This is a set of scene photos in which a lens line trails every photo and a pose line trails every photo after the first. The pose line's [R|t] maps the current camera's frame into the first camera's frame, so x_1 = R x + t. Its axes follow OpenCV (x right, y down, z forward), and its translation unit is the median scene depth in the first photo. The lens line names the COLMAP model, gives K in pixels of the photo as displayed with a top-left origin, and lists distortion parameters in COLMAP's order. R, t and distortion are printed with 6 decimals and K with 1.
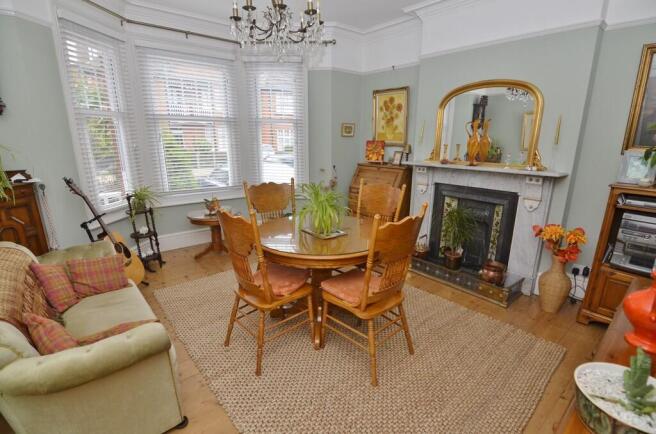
lens RADIAL K [[318.2, 0, 329.8], [0, 318.2, 223.8], [0, 0, 1]] dist [-0.018938, -0.000914]
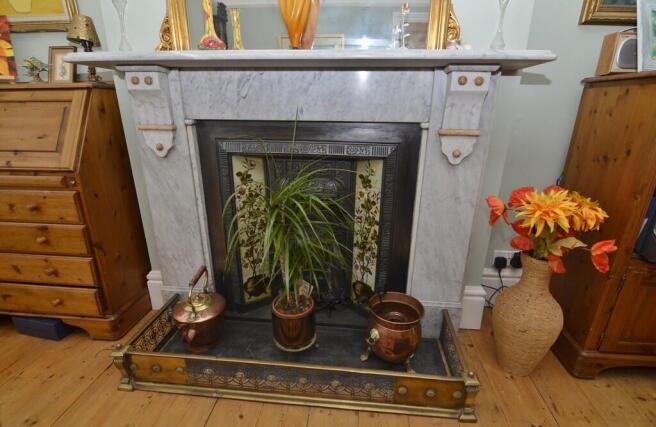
lens RADIAL K [[322.6, 0, 333.1], [0, 322.6, 216.7], [0, 0, 1]] dist [-0.021659, -0.001027]
pose [[0.718726, -0.239022, 0.652918, 0.188188], [0.181818, 0.970988, 0.155320, -0.054475], [-0.671100, 0.007080, 0.741333, 0.643082]]
